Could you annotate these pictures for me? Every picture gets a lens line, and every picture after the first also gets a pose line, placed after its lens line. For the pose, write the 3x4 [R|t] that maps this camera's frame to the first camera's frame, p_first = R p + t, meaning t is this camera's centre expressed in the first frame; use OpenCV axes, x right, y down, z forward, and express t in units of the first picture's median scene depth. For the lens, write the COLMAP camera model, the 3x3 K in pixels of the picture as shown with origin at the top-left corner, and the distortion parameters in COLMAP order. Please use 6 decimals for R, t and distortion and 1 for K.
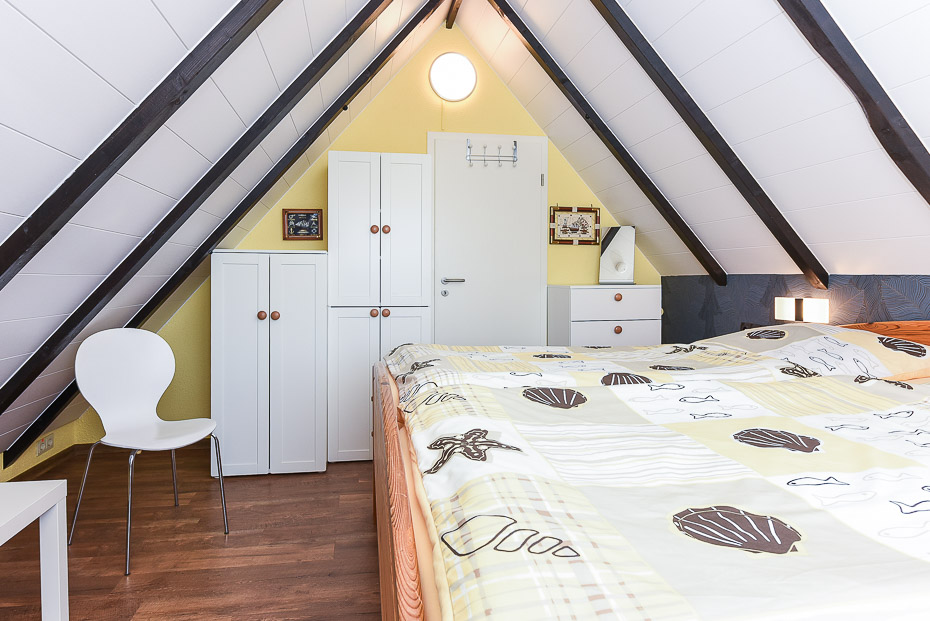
lens RADIAL K [[526.2, 0, 445.5], [0, 526.2, 283.5], [0, 0, 1]] dist [-0.001354, -0.000070]
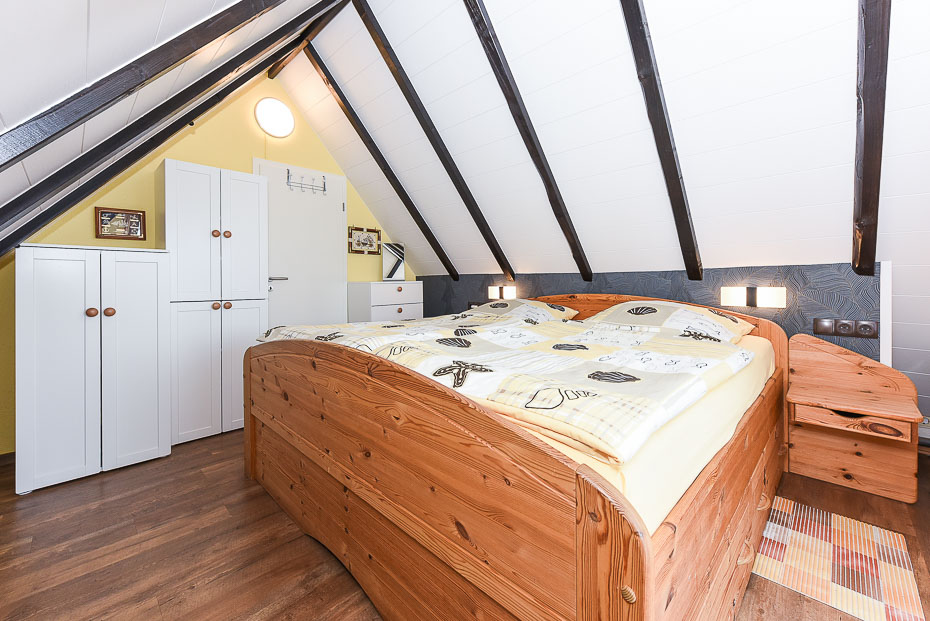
lens RADIAL K [[371.1, 0, 464.3], [0, 371.1, 279.2], [0, 0, 1]] dist [0.001832, -0.000338]
pose [[0.804177, -0.002819, 0.594383, -0.194190], [0.012342, 0.999852, -0.011956, 0.014761], [-0.594262, 0.016951, 0.804093, 0.024348]]
